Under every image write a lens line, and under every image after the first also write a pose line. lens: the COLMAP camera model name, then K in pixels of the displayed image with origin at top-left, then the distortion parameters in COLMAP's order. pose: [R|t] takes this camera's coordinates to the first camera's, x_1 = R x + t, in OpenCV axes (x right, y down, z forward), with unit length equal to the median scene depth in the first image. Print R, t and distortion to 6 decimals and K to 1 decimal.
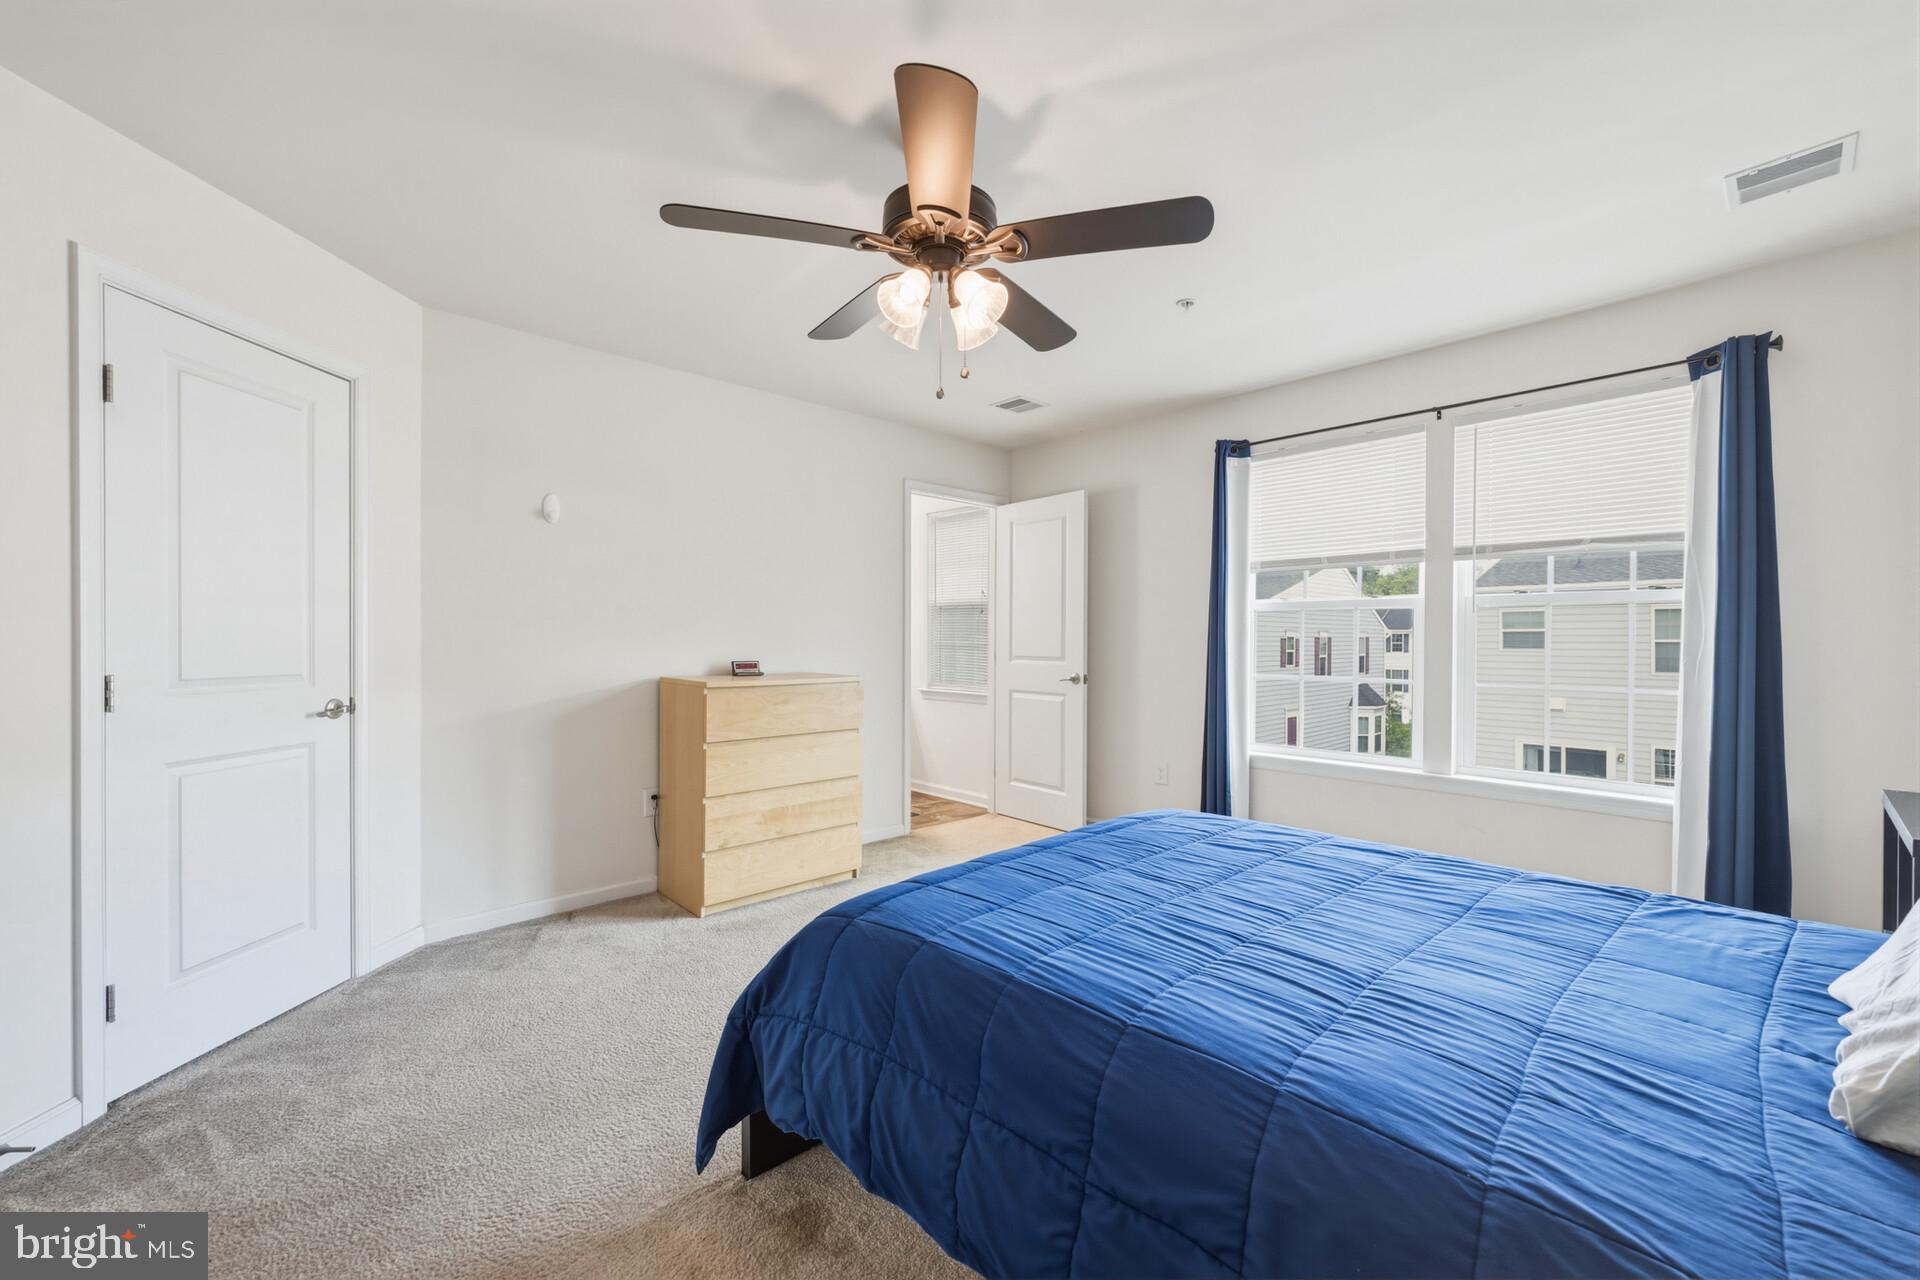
lens RADIAL K [[762.8, 0, 960.0], [0, 762.8, 640.0], [0, 0, 1]] dist [-0.000418, 0.000058]
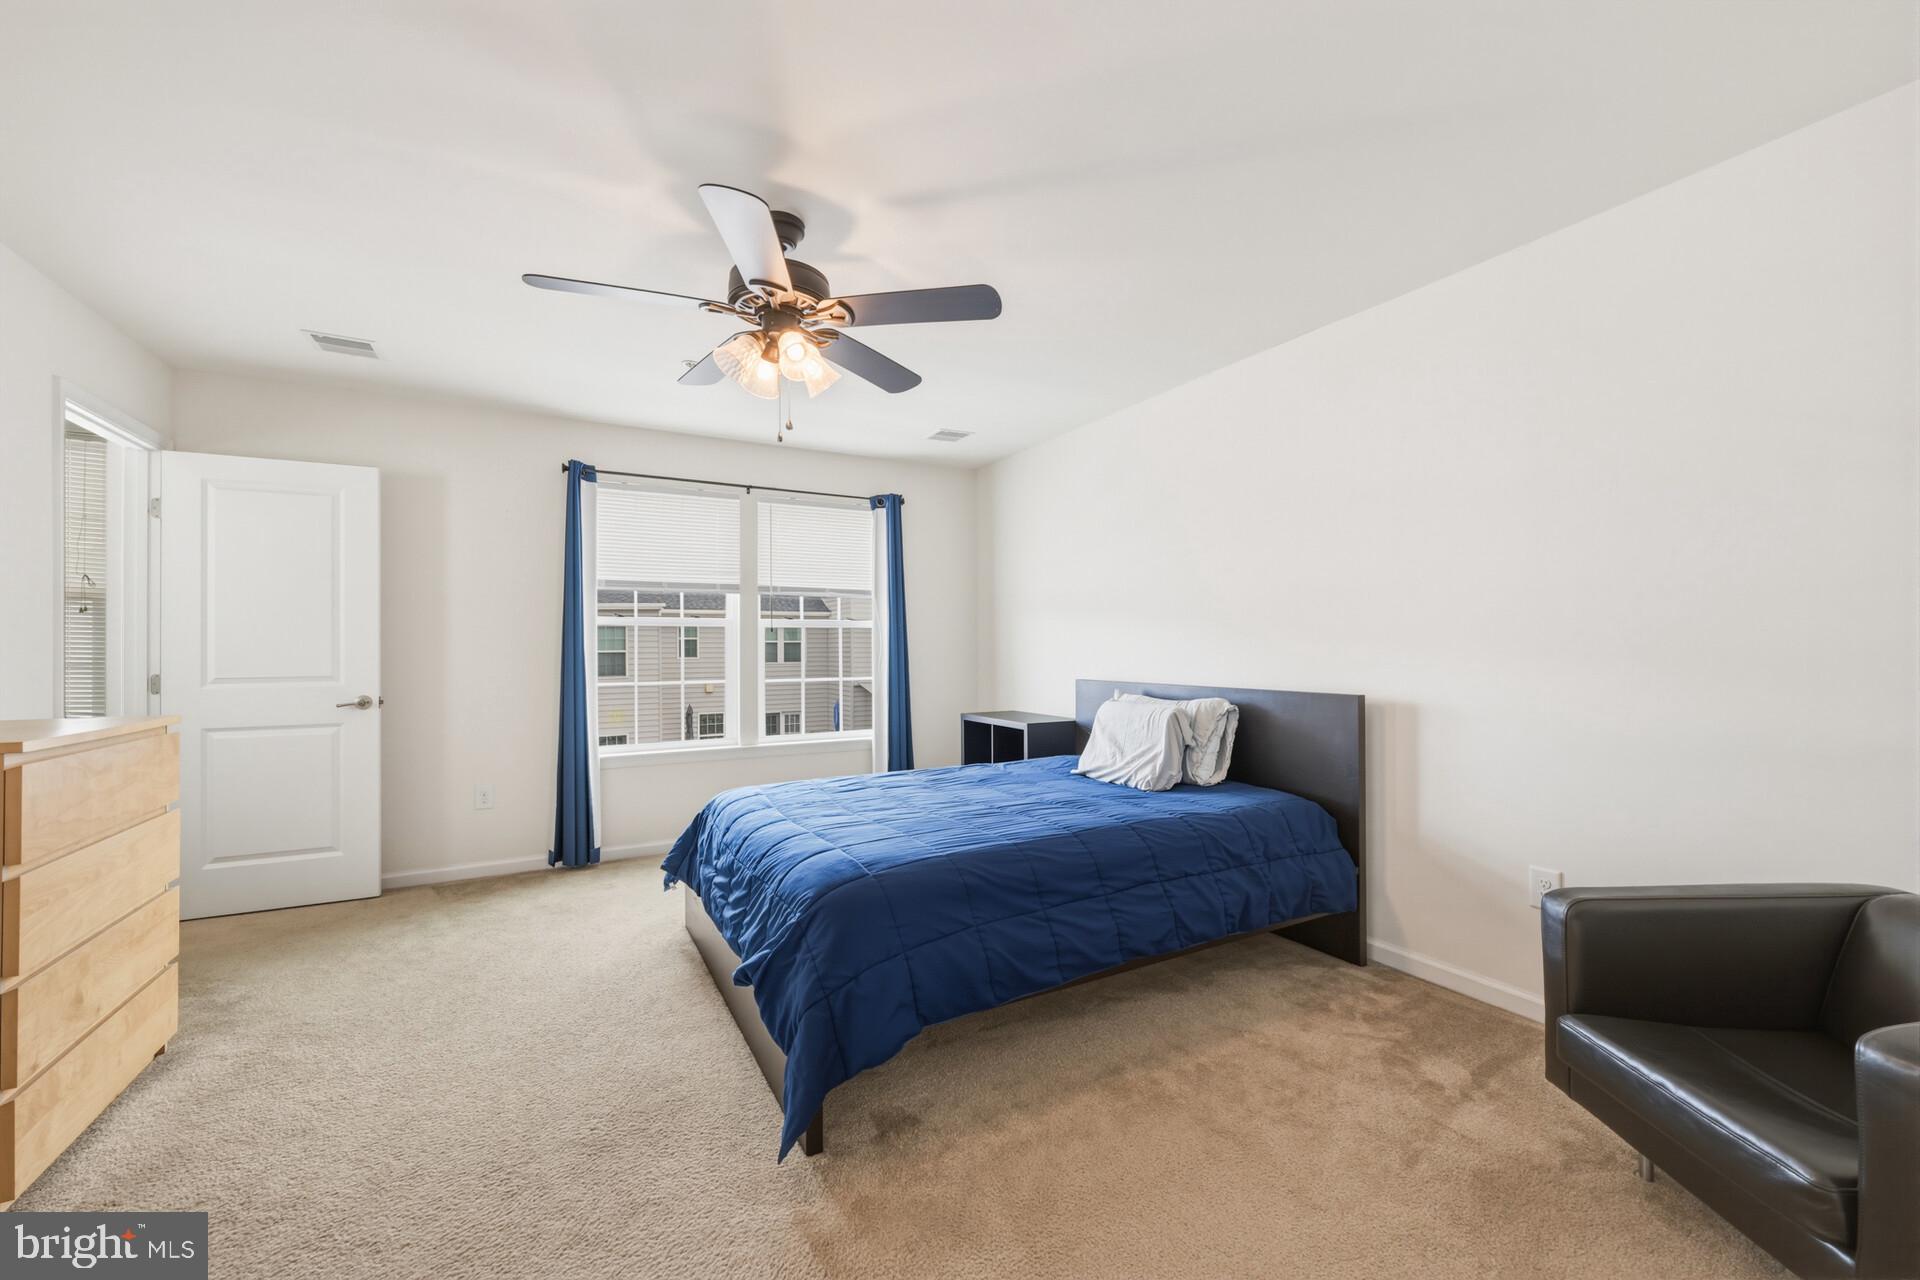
lens RADIAL K [[762.8, 0, 960.0], [0, 762.8, 640.0], [0, 0, 1]] dist [-0.000418, 0.000058]
pose [[0.230187, 0.012281, 0.973069, -0.632154], [0.013910, 0.999777, -0.015908, 0.009323], [-0.973047, 0.017197, 0.229964, 0.286086]]
